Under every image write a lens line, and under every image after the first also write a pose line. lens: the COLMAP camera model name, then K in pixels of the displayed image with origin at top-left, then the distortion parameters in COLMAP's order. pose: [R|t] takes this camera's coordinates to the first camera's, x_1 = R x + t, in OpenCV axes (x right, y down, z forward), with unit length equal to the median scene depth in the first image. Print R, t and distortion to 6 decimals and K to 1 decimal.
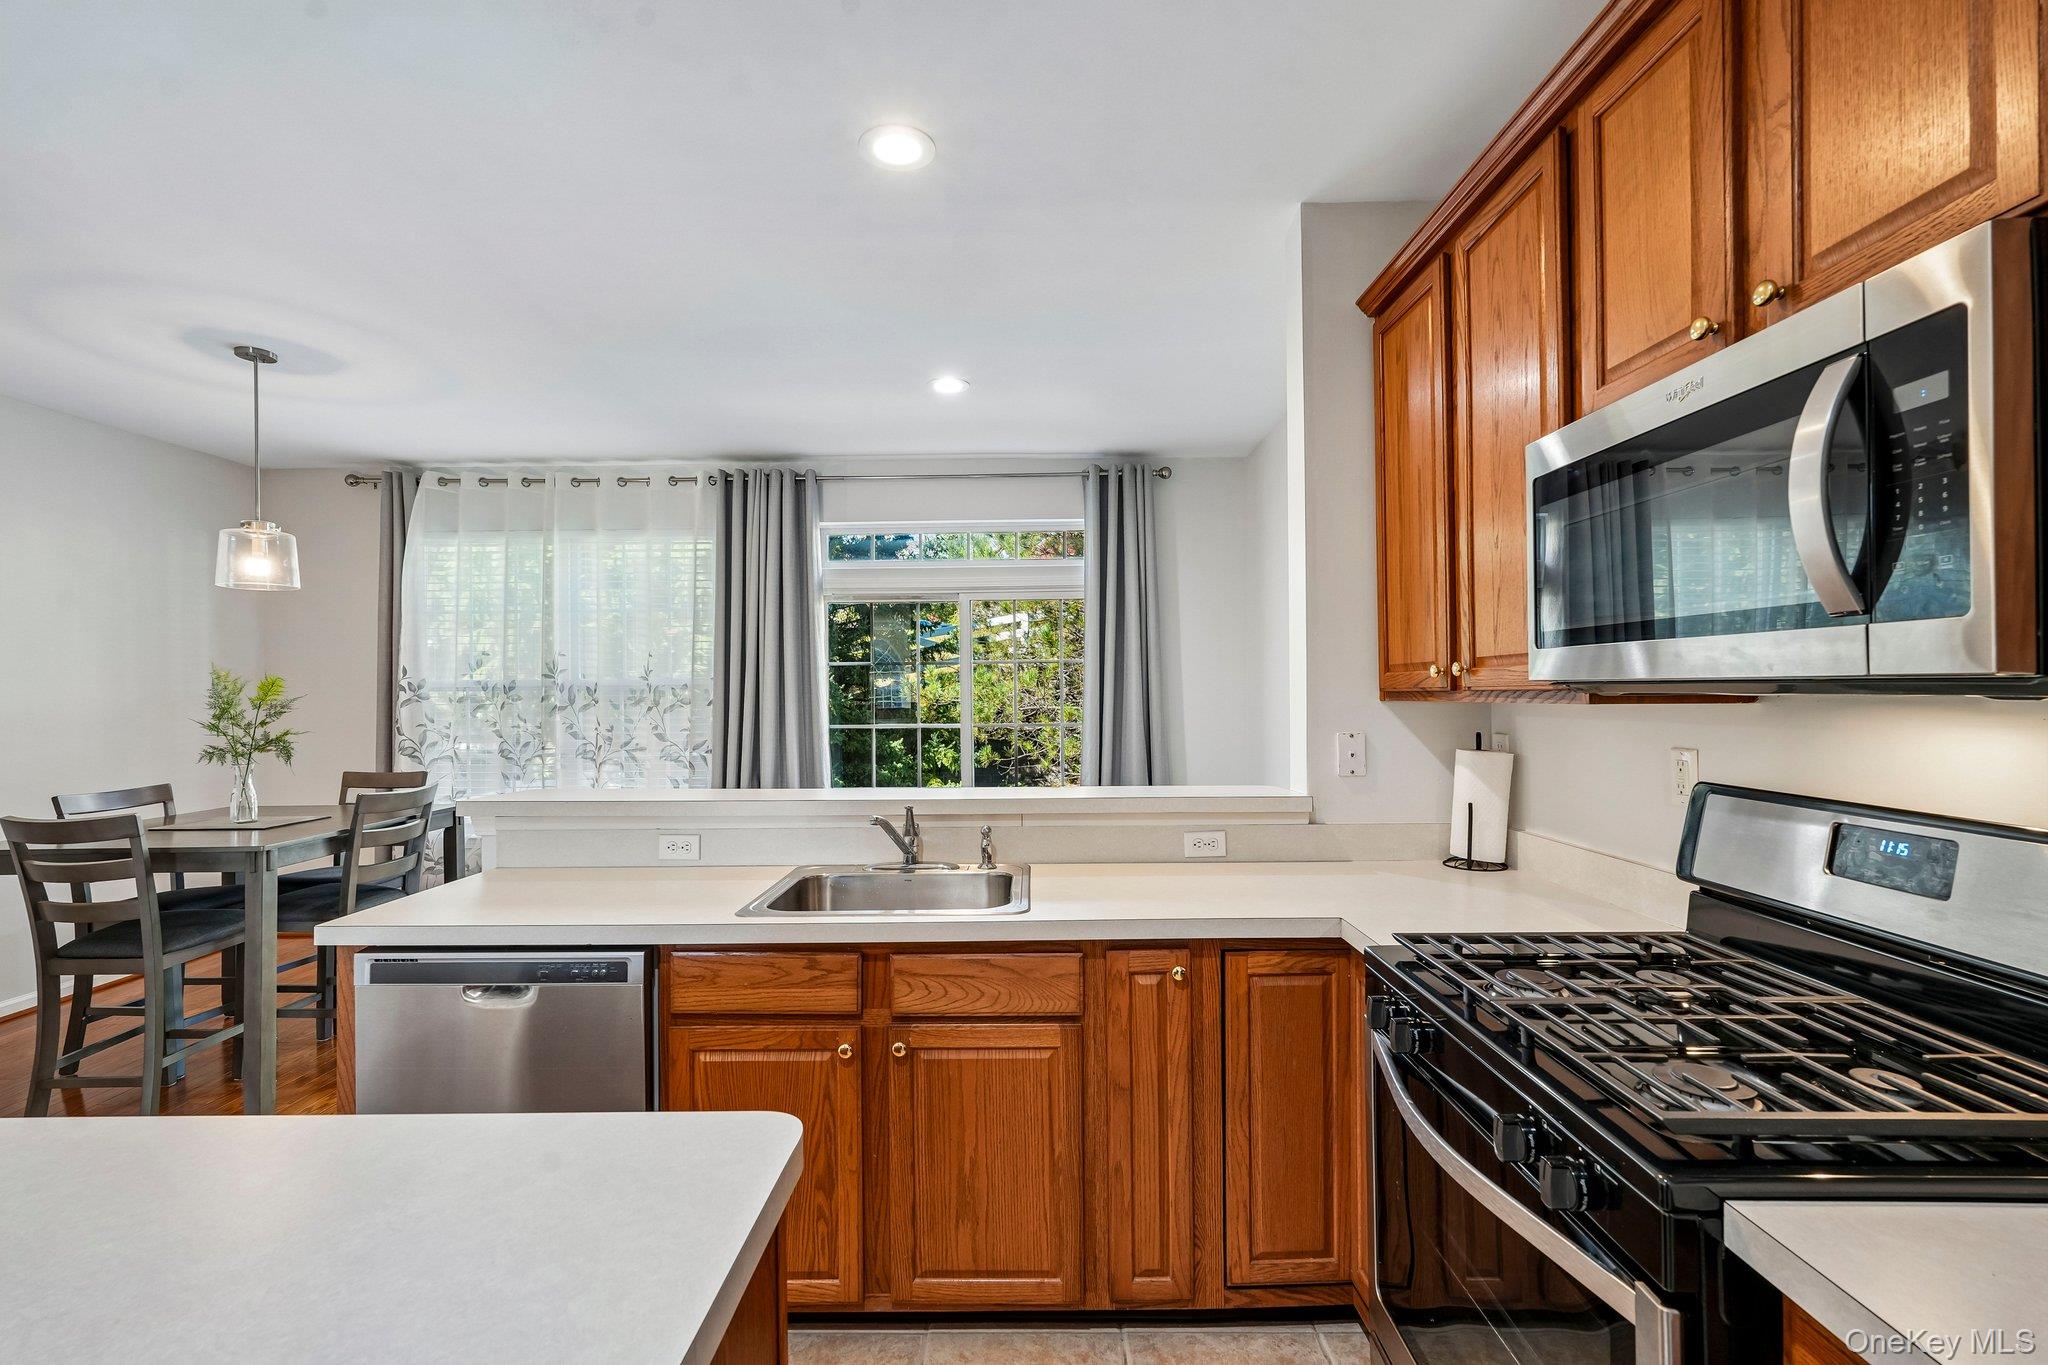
lens RADIAL K [[896.8, 0, 1022.2], [0, 896.8, 684.4], [0, 0, 1]] dist [-0.014184, 0.006645]
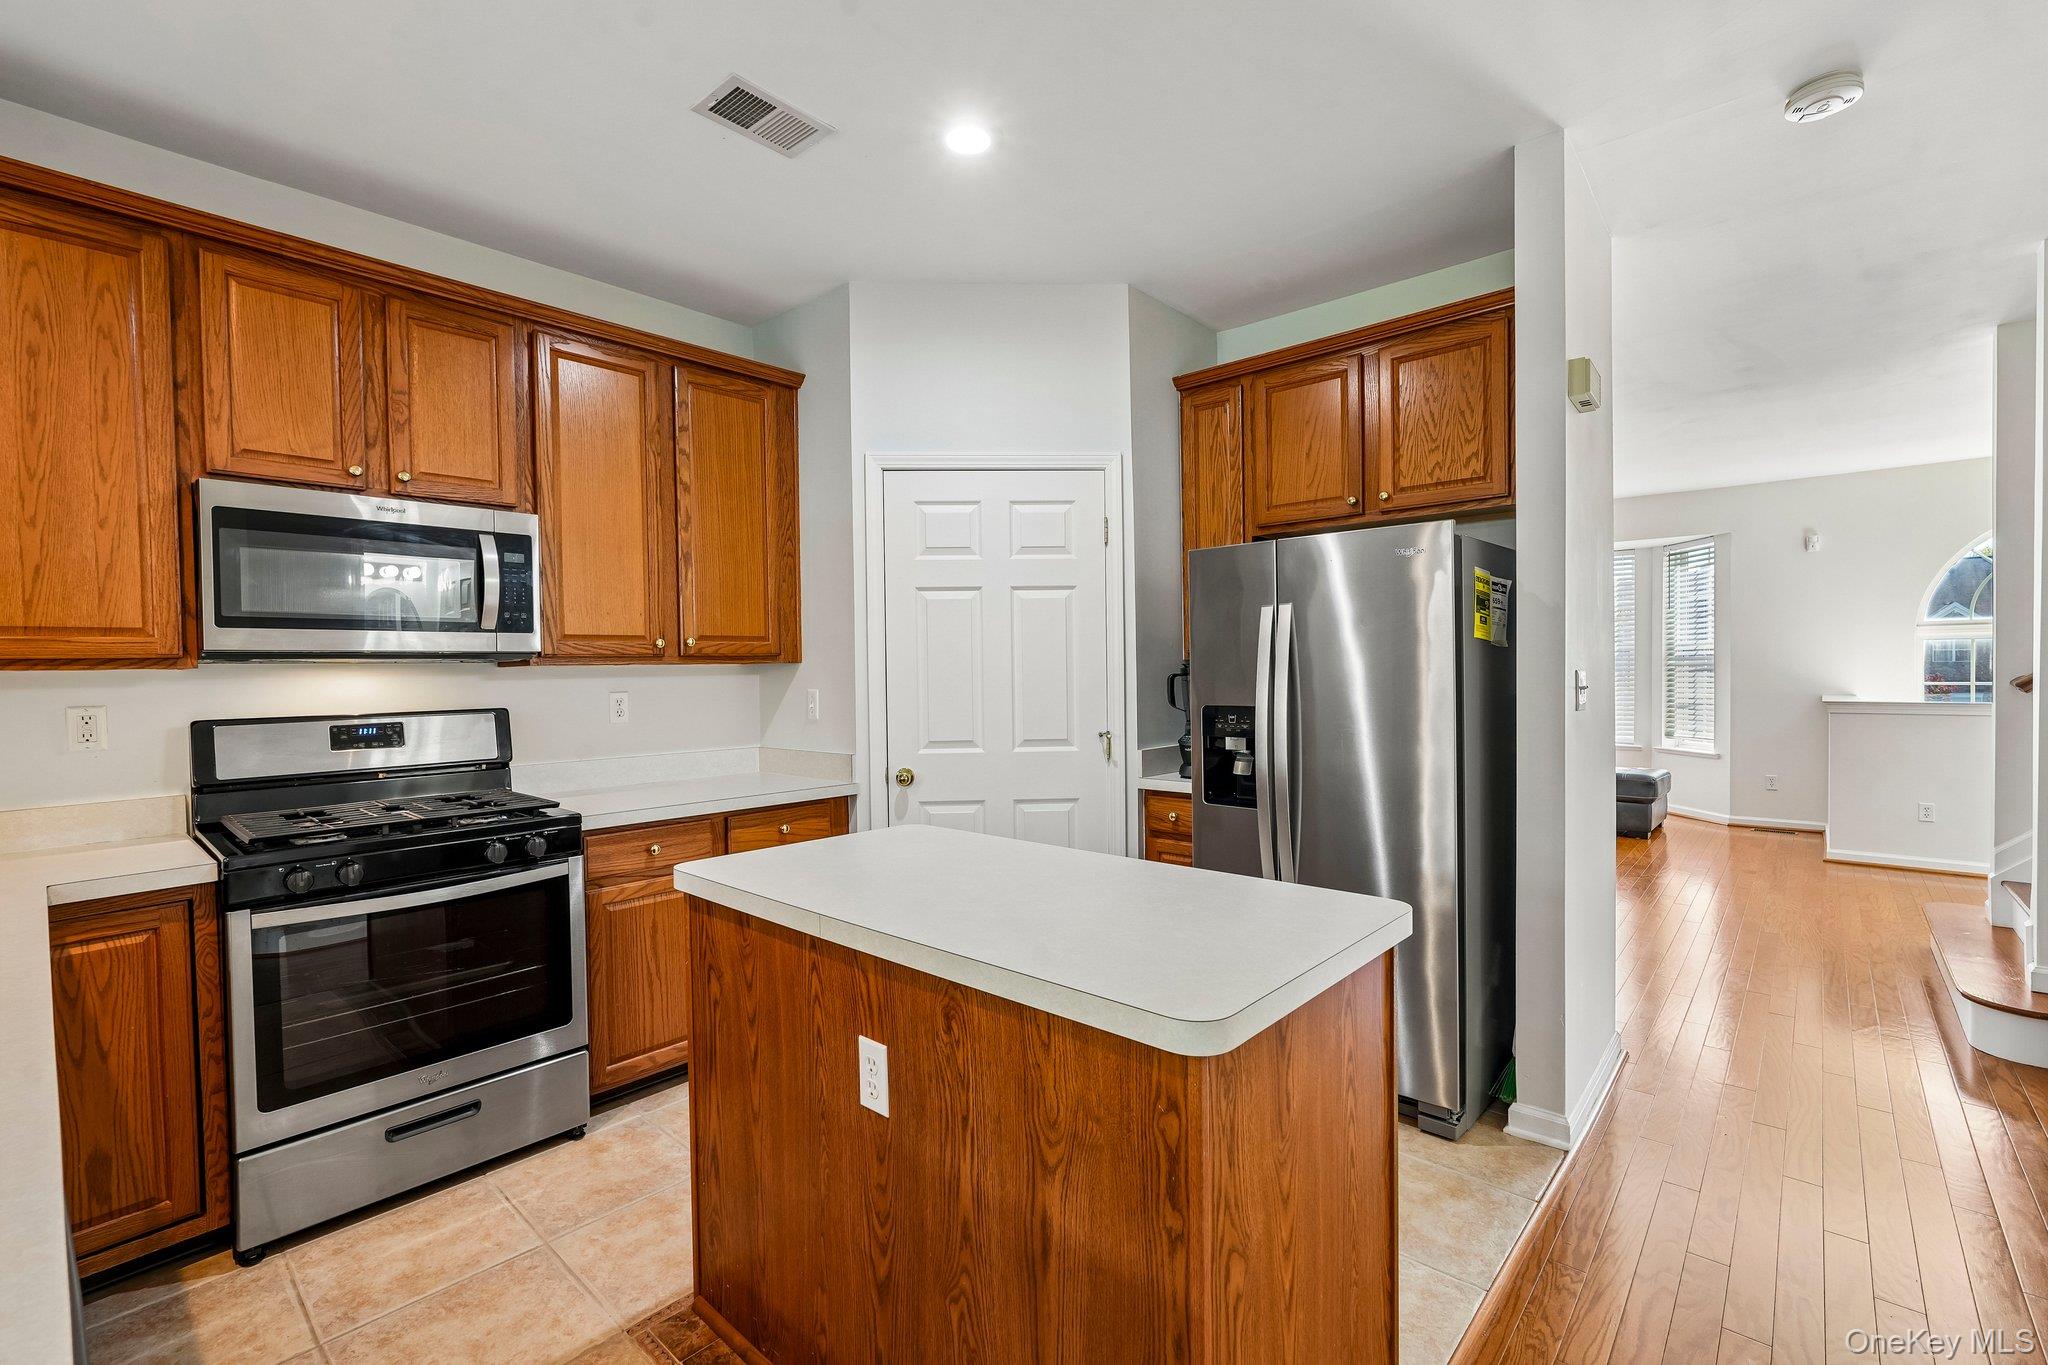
lens RADIAL K [[896.8, 0, 1028.9], [0, 896.8, 685.0], [0, 0, 1]] dist [-0.014184, 0.006645]
pose [[-0.746585, 0.006381, 0.665260, -0.736745], [0.017543, 0.999795, 0.010098, 0.034005], [-0.665059, 0.019210, -0.746544, 0.675788]]
